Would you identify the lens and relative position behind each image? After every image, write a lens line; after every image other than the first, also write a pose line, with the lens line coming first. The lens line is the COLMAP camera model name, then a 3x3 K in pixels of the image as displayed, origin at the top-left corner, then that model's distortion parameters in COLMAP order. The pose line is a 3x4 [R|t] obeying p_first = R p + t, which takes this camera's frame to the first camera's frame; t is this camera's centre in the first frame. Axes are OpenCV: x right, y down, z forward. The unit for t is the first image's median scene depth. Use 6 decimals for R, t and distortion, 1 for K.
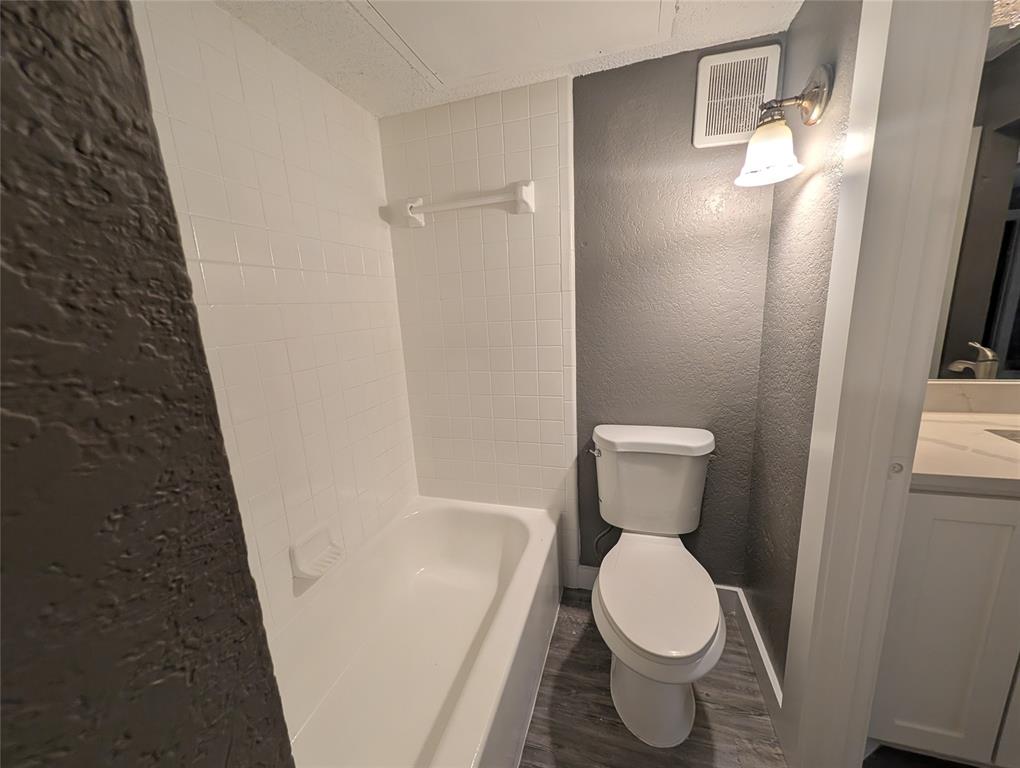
lens RADIAL K [[394.7, 0, 508.9], [0, 394.7, 388.2], [0, 0, 1]] dist [0.001253, 0.000209]
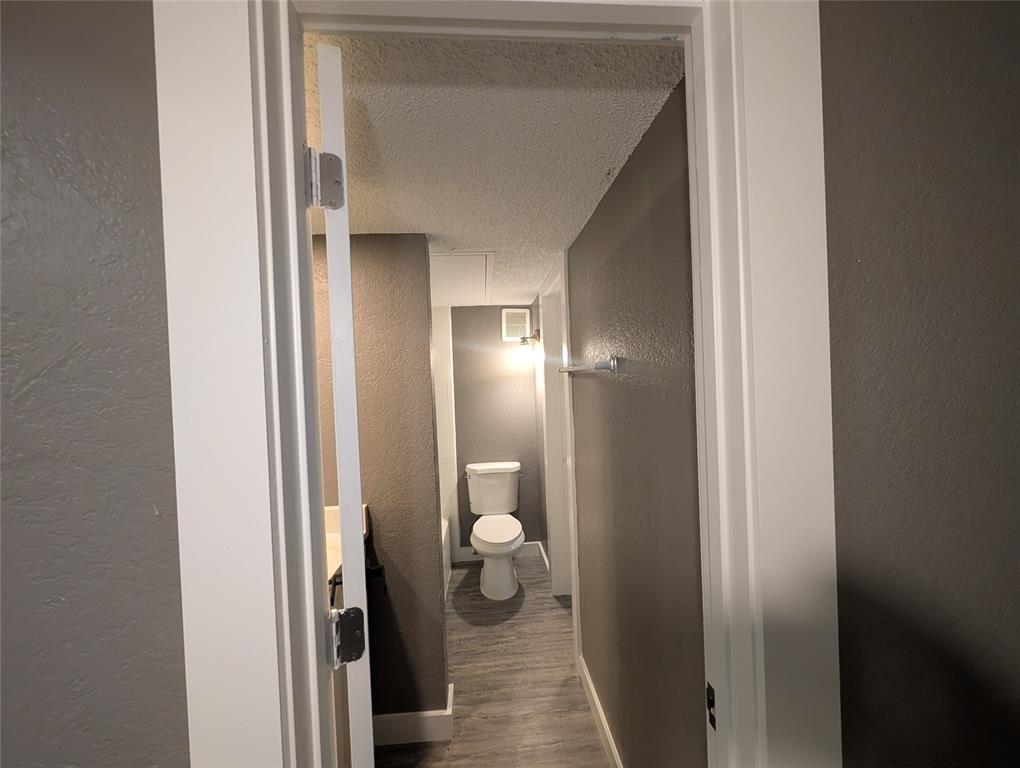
lens RADIAL K [[394.7, 0, 508.9], [0, 394.7, 388.2], [0, 0, 1]] dist [0.001253, 0.000209]
pose [[0.935335, 0.008449, 0.353662, -0.316885], [0.066086, 0.977943, -0.198143, 0.140315], [-0.347535, 0.208702, 0.914146, -1.069353]]
